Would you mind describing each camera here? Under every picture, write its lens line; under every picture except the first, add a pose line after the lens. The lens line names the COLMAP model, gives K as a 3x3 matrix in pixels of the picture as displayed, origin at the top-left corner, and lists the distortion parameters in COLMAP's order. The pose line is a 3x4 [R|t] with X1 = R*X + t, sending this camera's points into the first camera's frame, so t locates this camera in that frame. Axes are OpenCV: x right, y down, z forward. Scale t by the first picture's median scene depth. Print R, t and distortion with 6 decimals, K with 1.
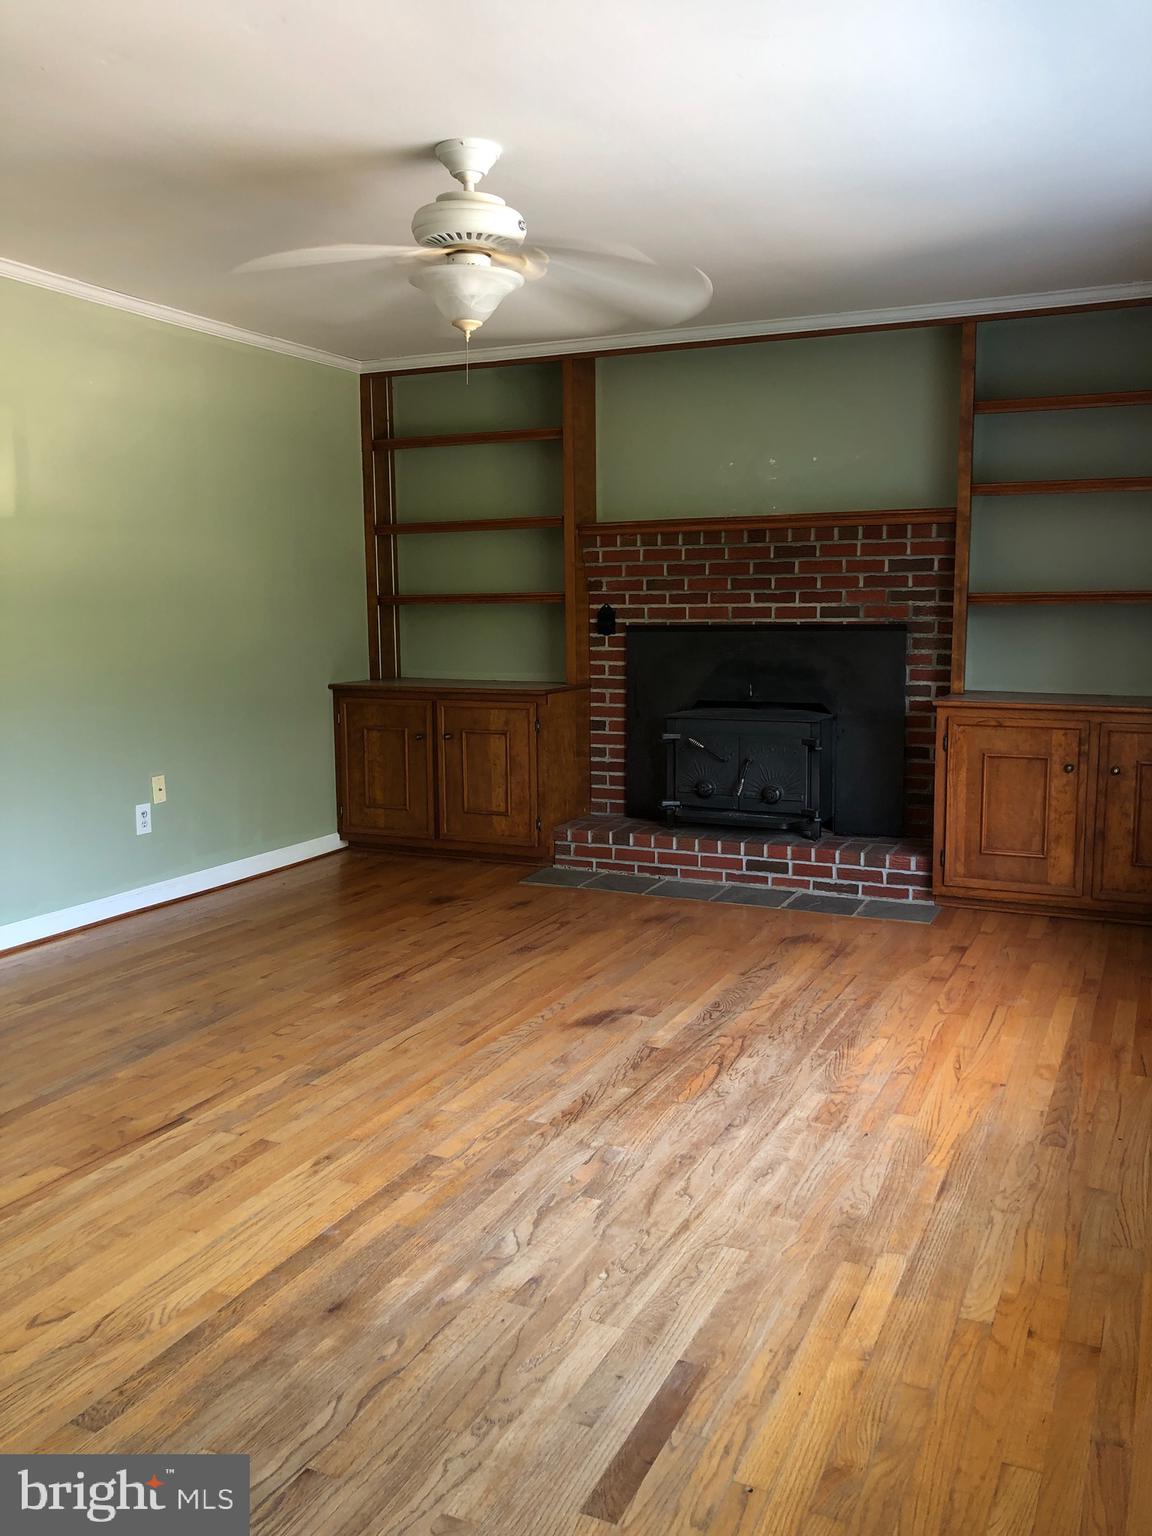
lens RADIAL K [[1271.4, 0, 585.8], [0, 1271.4, 761.2], [0, 0, 1]] dist [0.088201, -0.110243]
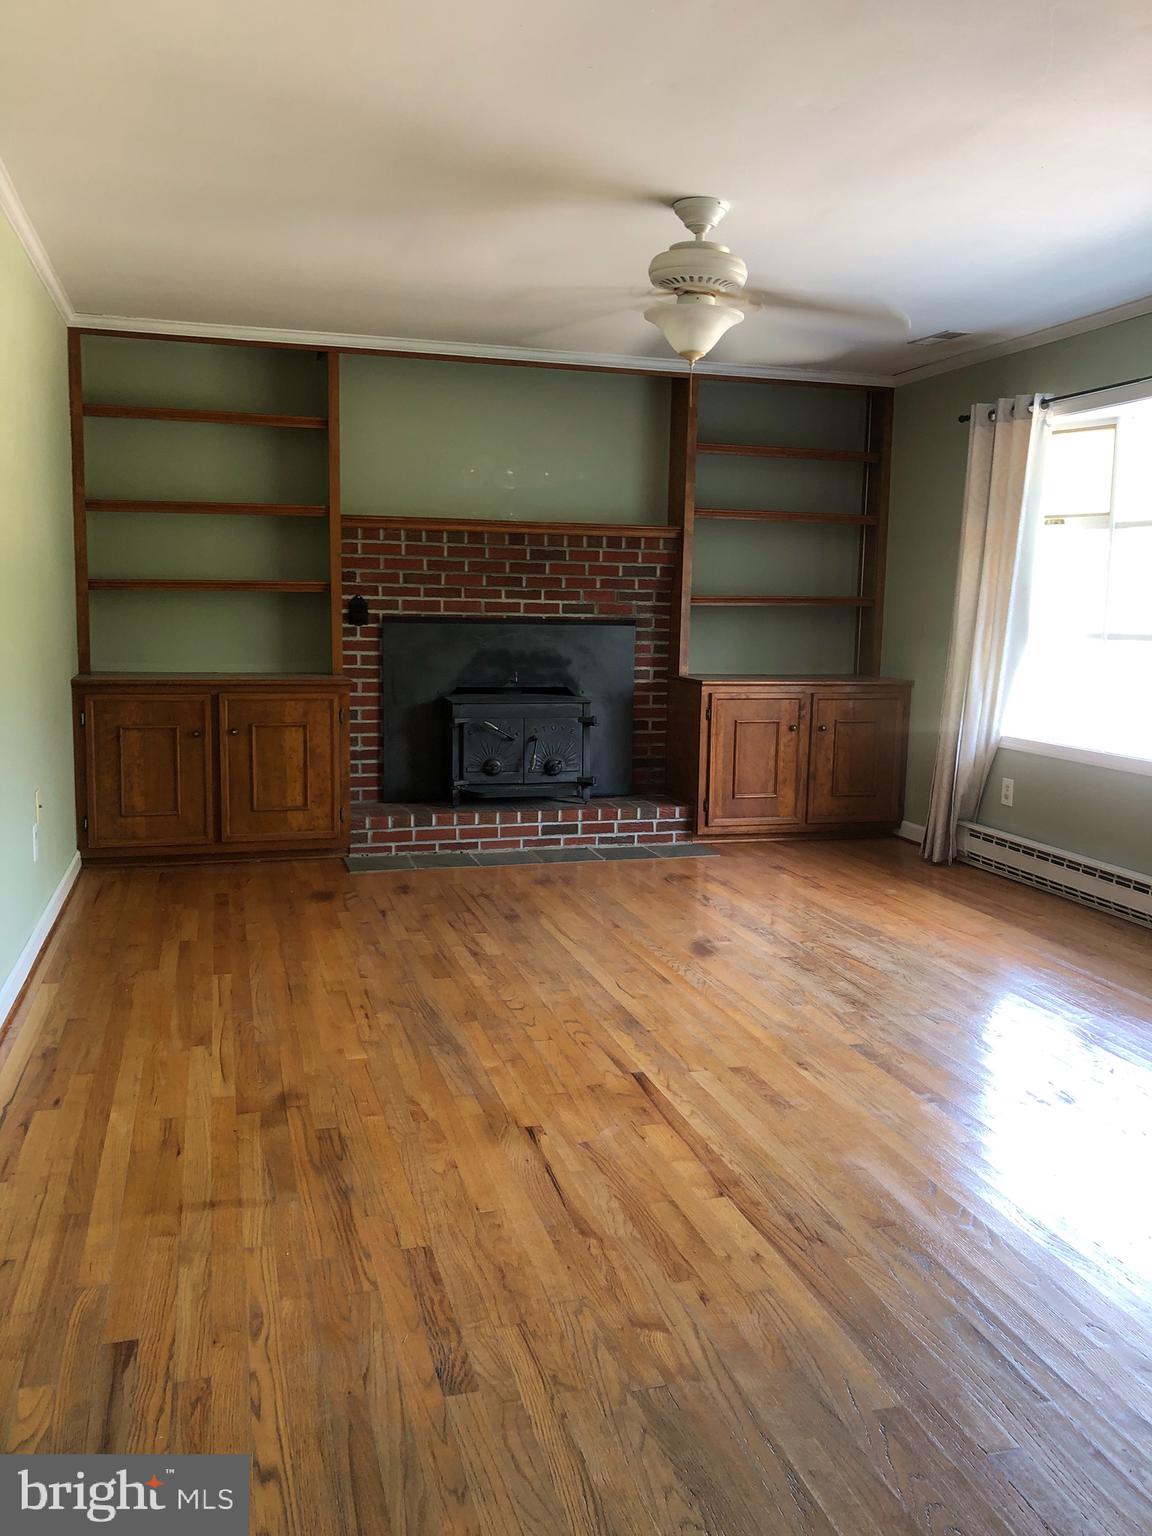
lens RADIAL K [[1271.4, 0, 585.8], [0, 1271.4, 761.2], [0, 0, 1]] dist [0.088201, -0.110243]
pose [[0.738217, -0.062077, 0.671701, -0.603256], [0.060955, 0.997822, 0.025225, -0.006123], [-0.671804, 0.022322, 0.740393, 0.136660]]
